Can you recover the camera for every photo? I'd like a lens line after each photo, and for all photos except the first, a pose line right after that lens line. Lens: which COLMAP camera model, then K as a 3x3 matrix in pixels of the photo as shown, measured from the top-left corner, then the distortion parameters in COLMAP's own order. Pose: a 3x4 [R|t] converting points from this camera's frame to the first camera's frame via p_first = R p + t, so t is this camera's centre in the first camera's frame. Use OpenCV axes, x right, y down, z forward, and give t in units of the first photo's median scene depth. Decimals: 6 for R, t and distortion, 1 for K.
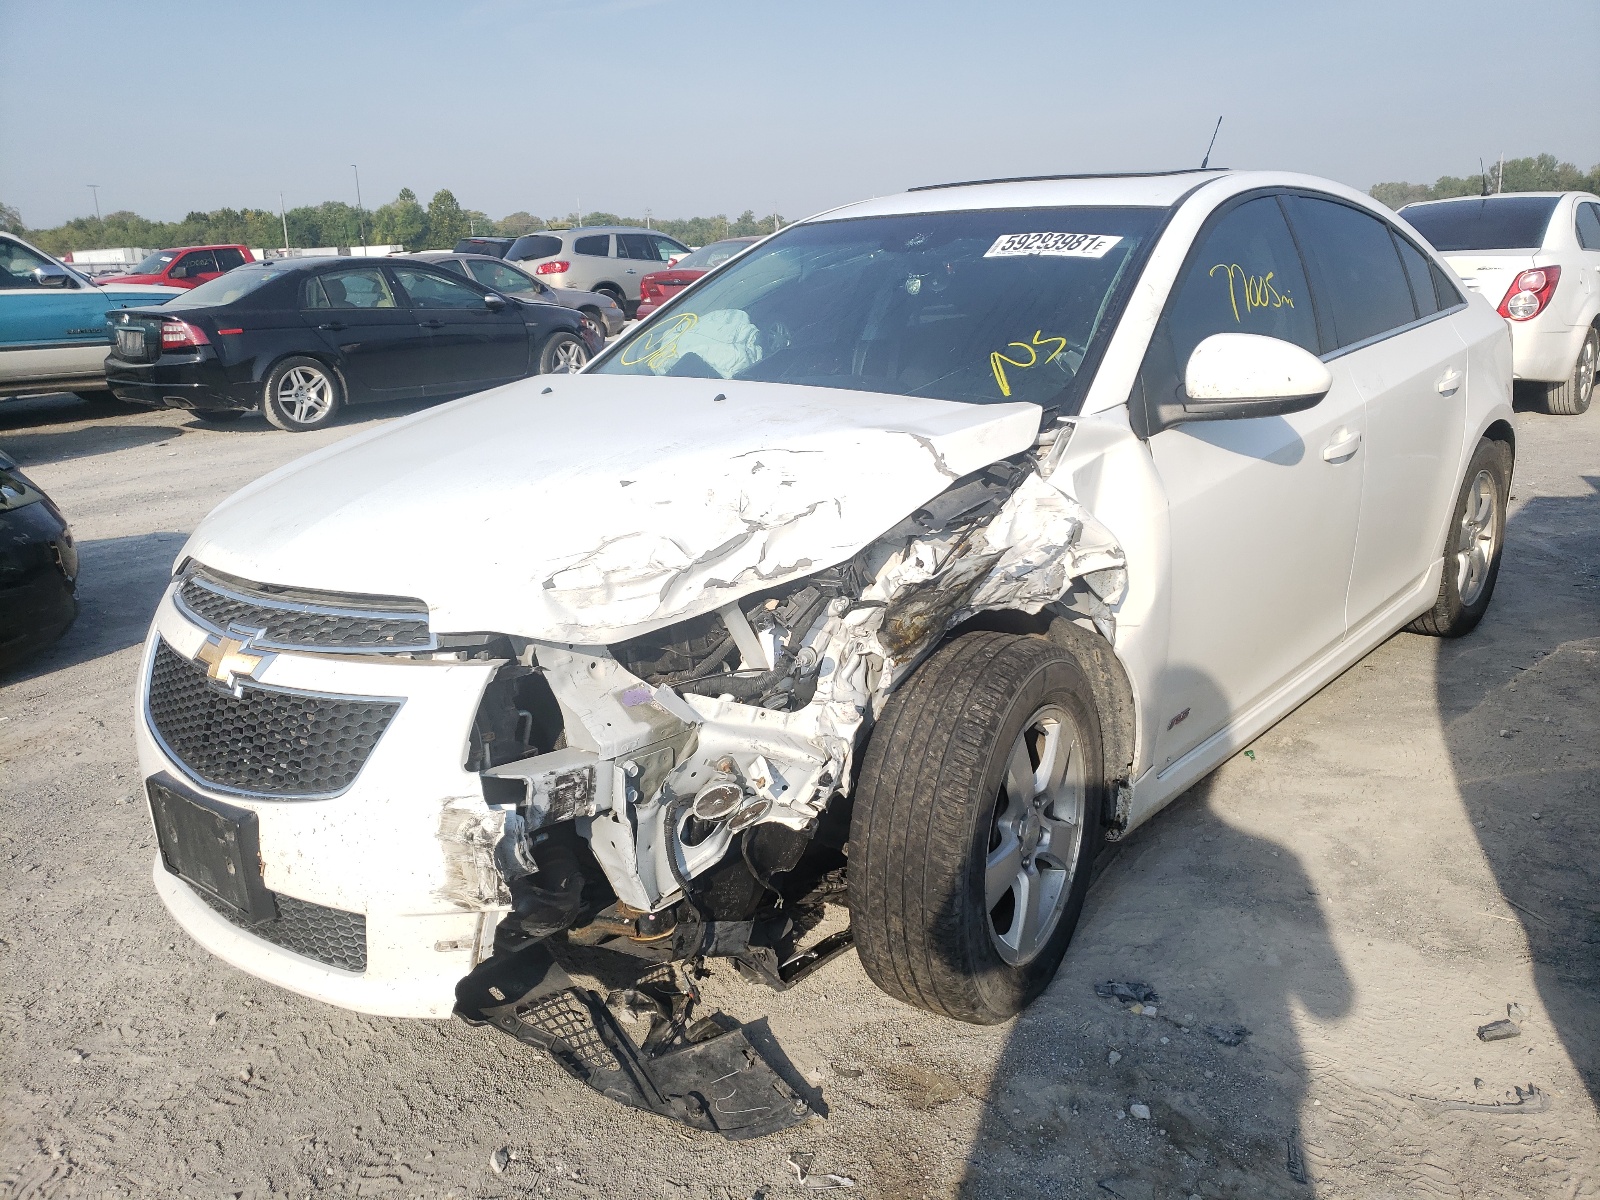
lens RADIAL K [[1115.9, 0, 800.0], [0, 1115.9, 600.0], [0, 0, 1]] dist [0.033177, -0.053843]
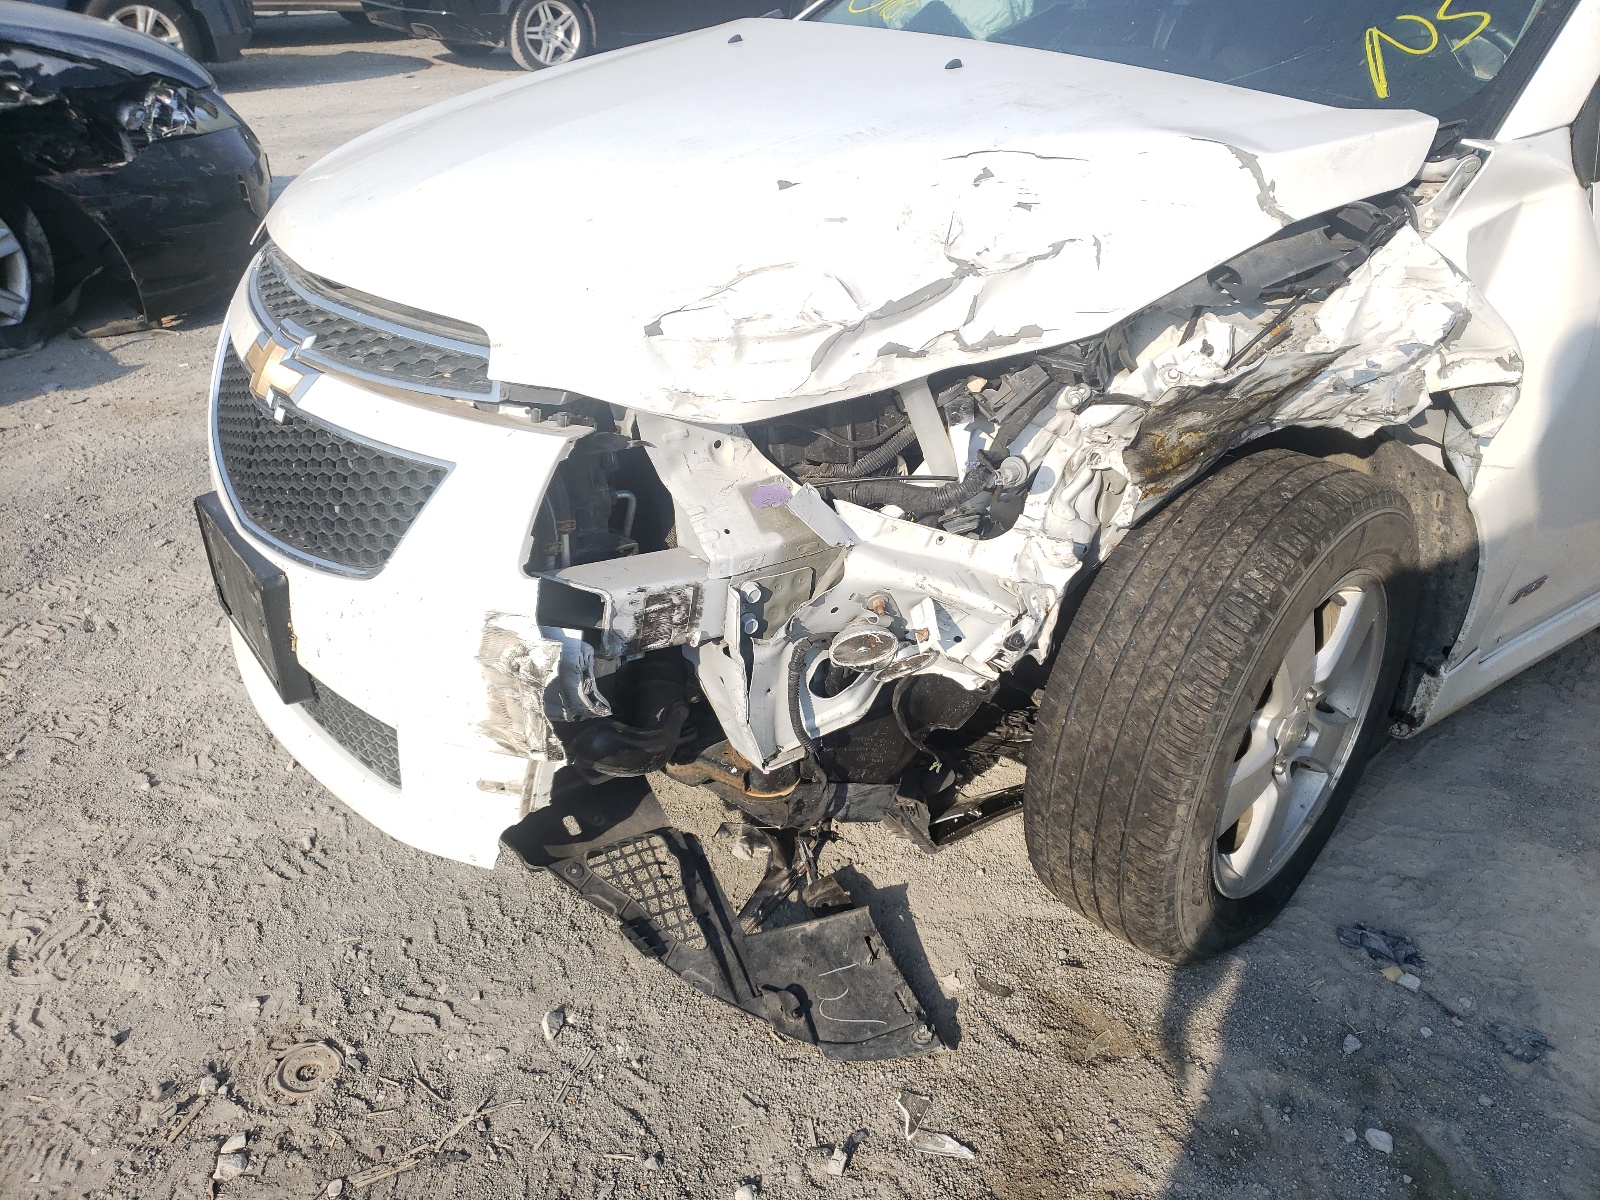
lens RADIAL K [[1267.9, 0, 800.0], [0, 1267.9, 600.0], [0, 0, 1]] dist [0.013285, -0.010631]
pose [[0.977238, 0.146133, -0.153787, 0.008106], [-0.109522, 0.968366, 0.224213, -0.031137], [0.181687, -0.202267, 0.962329, 0.188015]]
